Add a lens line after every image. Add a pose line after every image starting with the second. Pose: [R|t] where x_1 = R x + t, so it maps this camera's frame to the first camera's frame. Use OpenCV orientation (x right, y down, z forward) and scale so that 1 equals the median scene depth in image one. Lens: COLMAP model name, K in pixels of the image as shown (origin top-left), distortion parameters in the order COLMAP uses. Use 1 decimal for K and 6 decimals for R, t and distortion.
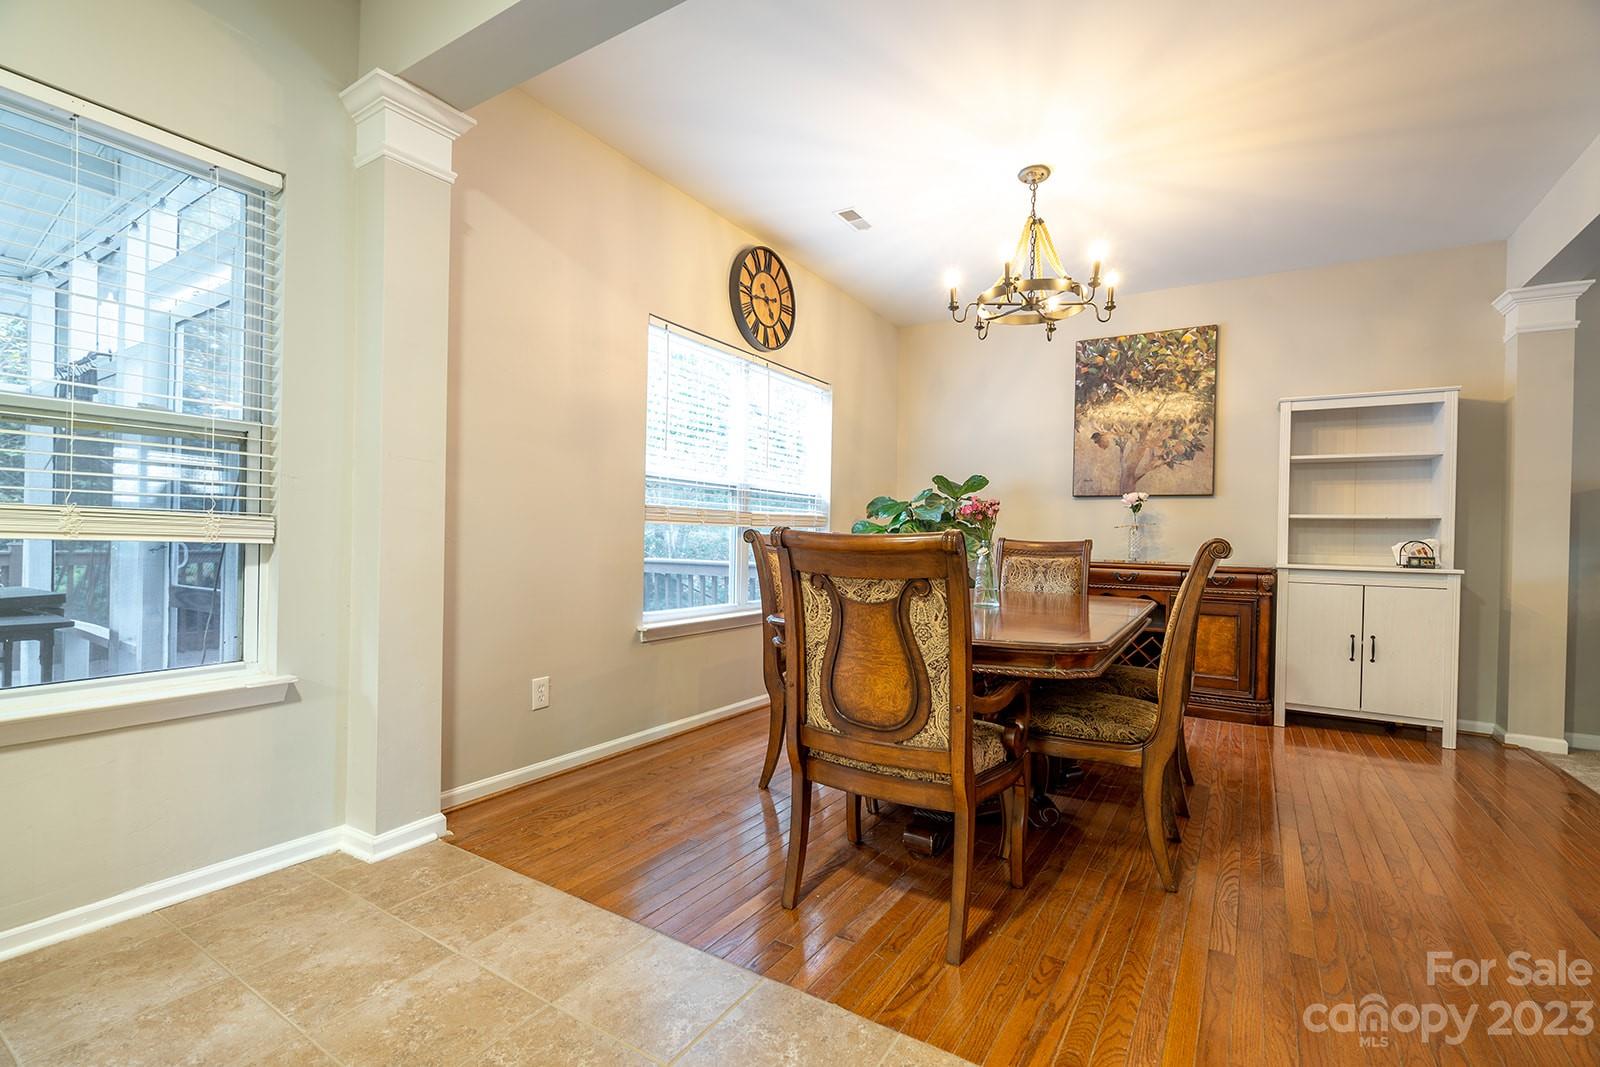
lens RADIAL K [[718.0, 0, 792.8], [0, 718.0, 534.2], [0, 0, 1]] dist [-0.005578, 0.001405]
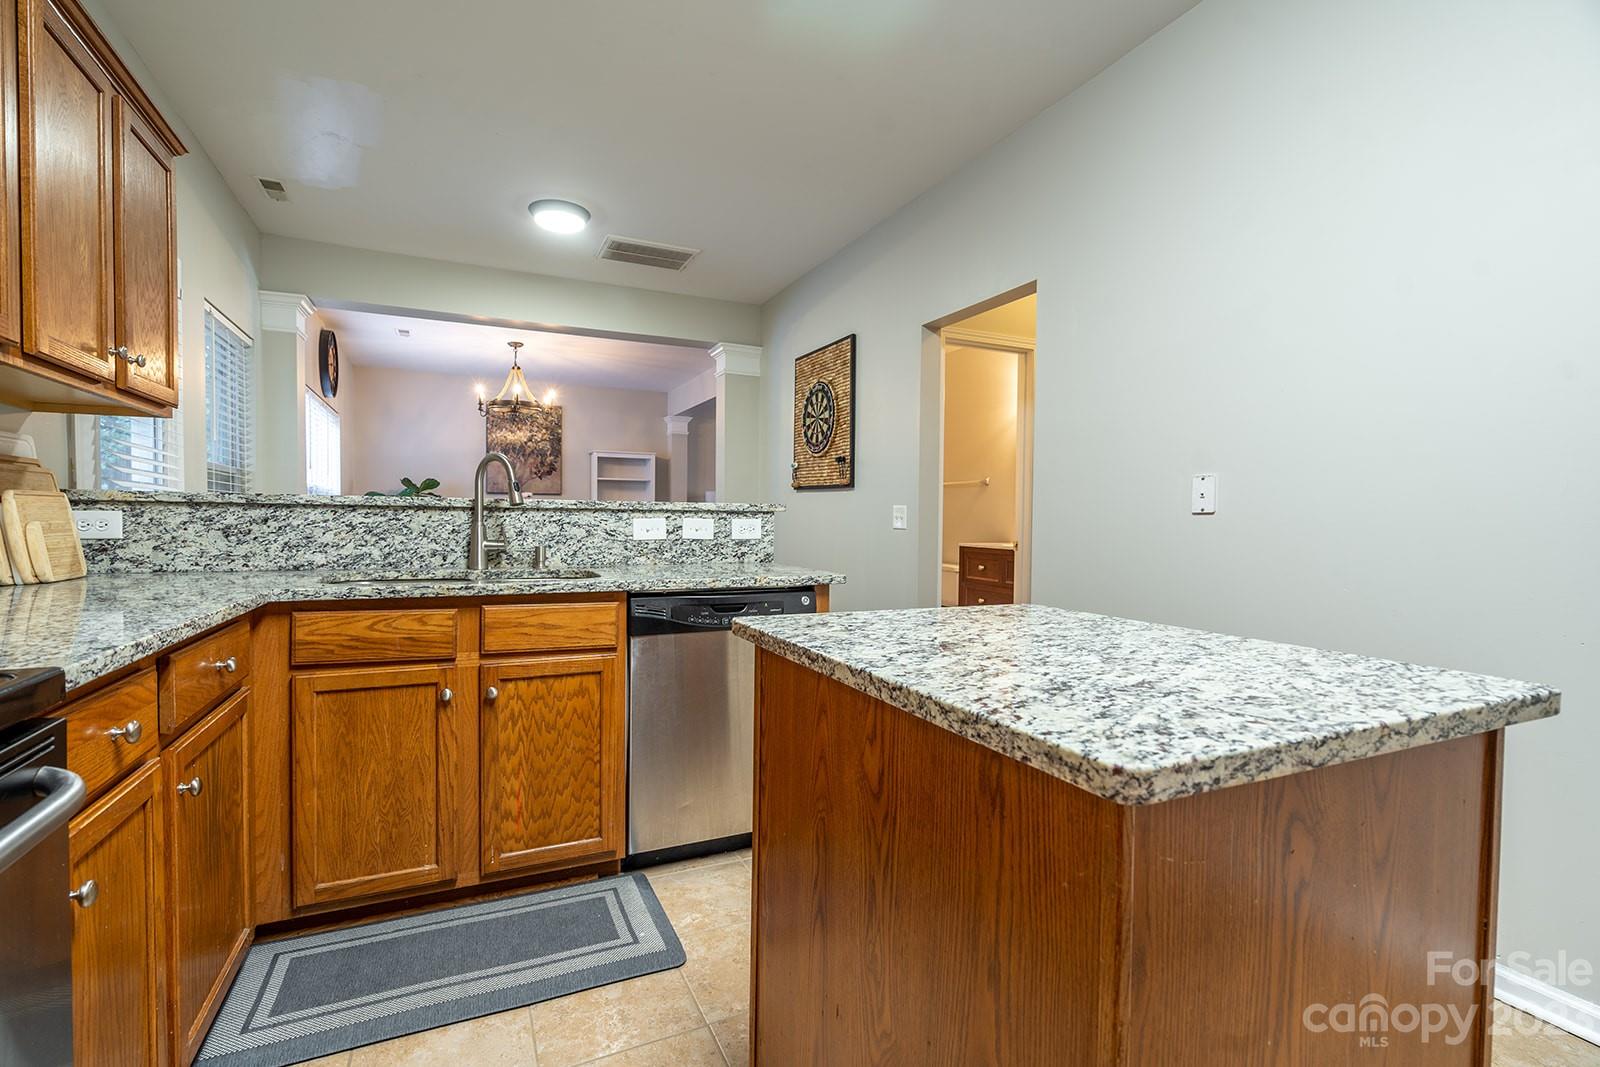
lens RADIAL K [[718.0, 0, 787.6], [0, 718.0, 533.4], [0, 0, 1]] dist [-0.005578, 0.001405]
pose [[0.545571, -0.031458, 0.837474, -0.776159], [-0.003765, 0.999193, 0.039985, -0.033020], [-0.838056, -0.024968, 0.545012, -0.627064]]
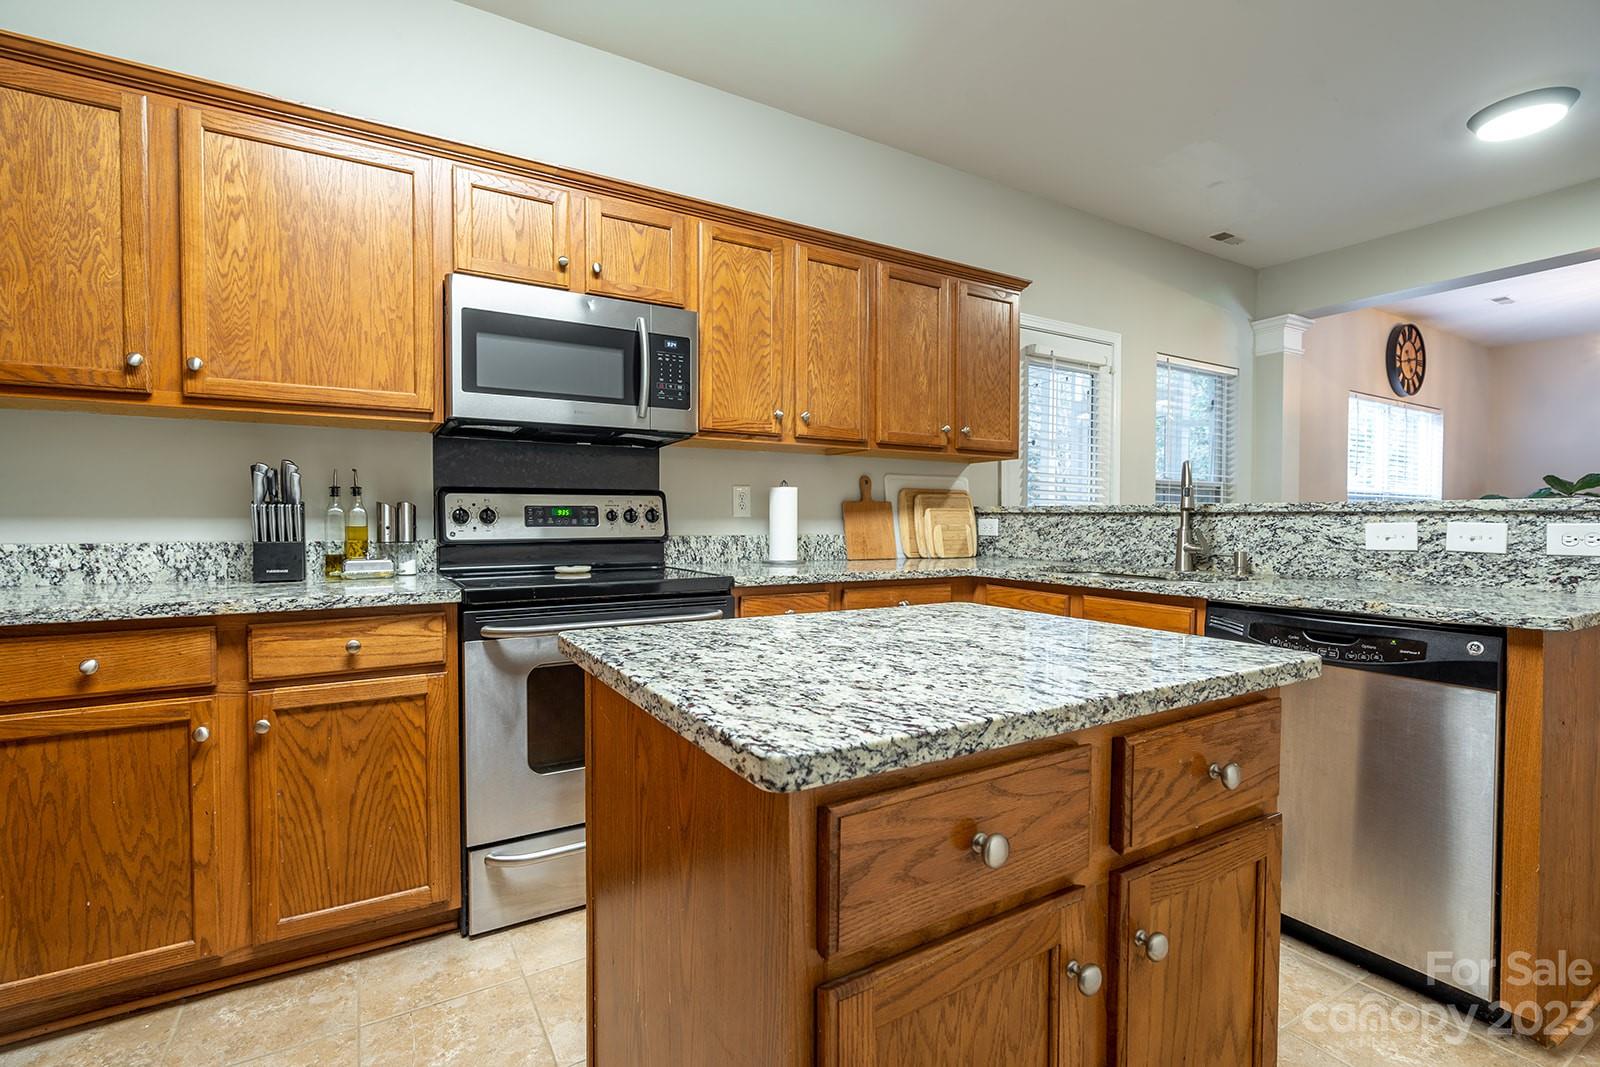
lens RADIAL K [[718.0, 0, 786.0], [0, 718.0, 533.2], [0, 0, 1]] dist [-0.005578, 0.001405]
pose [[0.887944, -0.007153, -0.459895, -0.466675], [0.015954, 0.999756, 0.015254, -0.027425], [0.459674, -0.020882, 0.887842, -0.795078]]
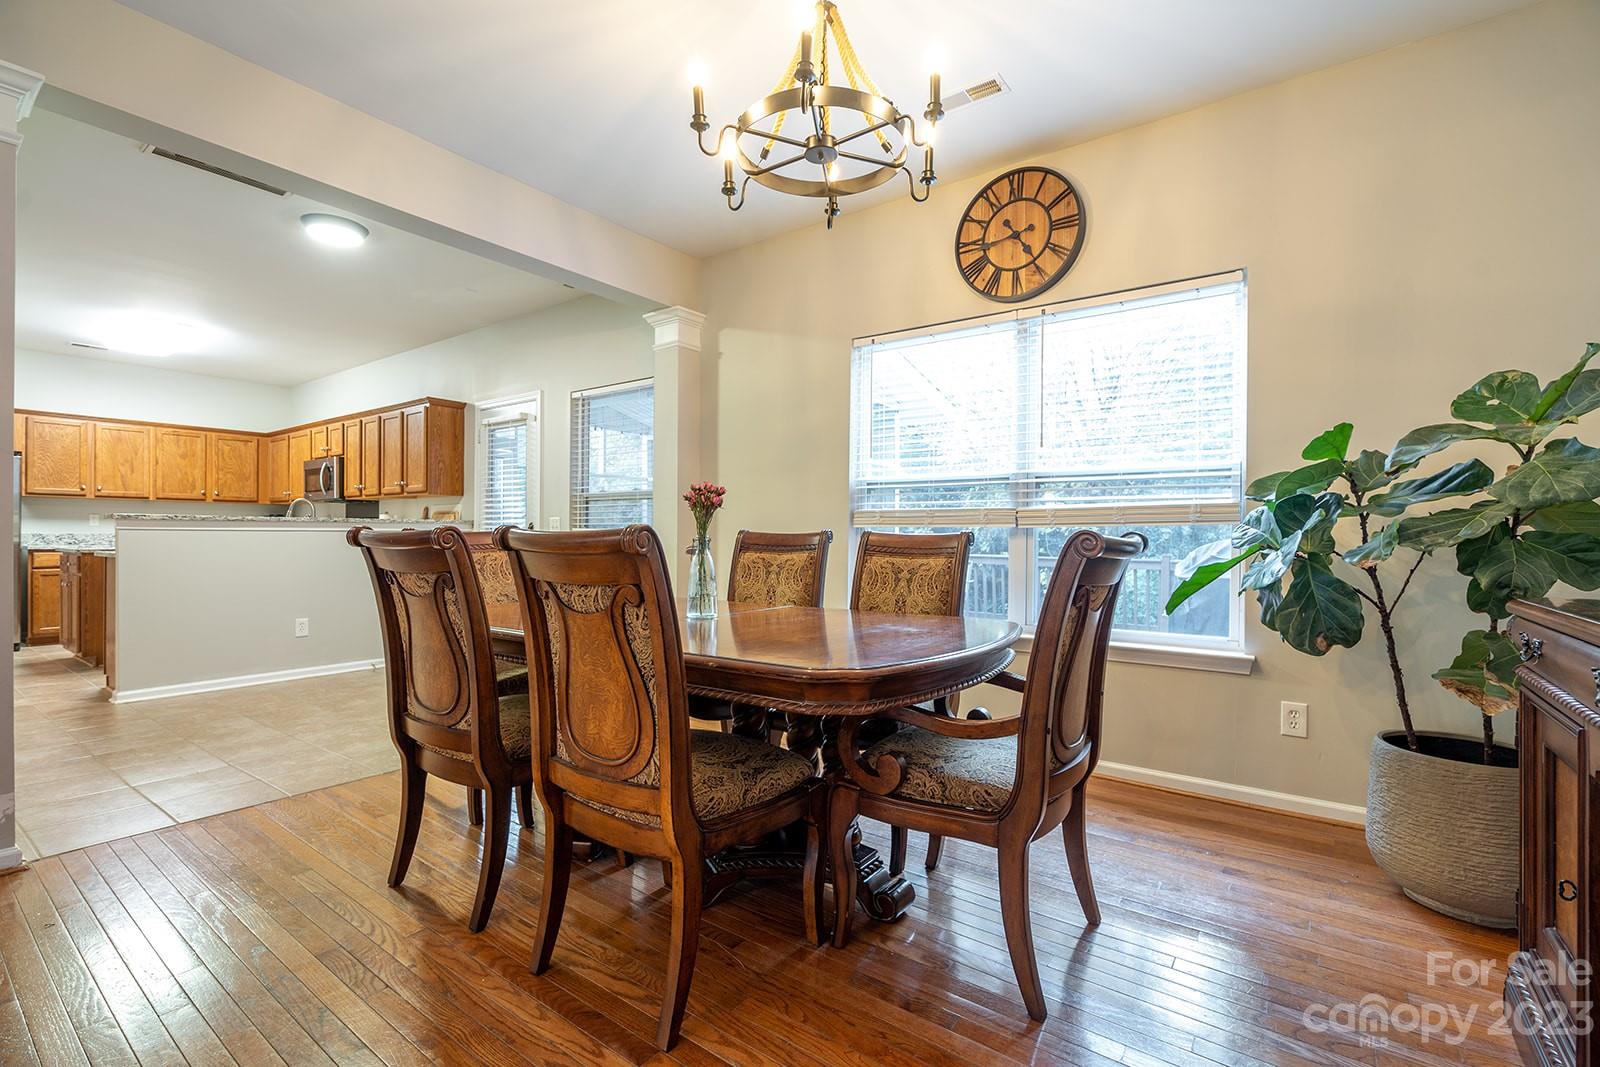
lens RADIAL K [[718.0, 0, 797.8], [0, 718.0, 533.9], [0, 0, 1]] dist [-0.005578, 0.001405]
pose [[-0.067376, -0.026317, -0.997380, 0.728753], [-0.006388, 0.999643, -0.025945, 0.019120], [0.997707, 0.004623, -0.067521, 0.795816]]
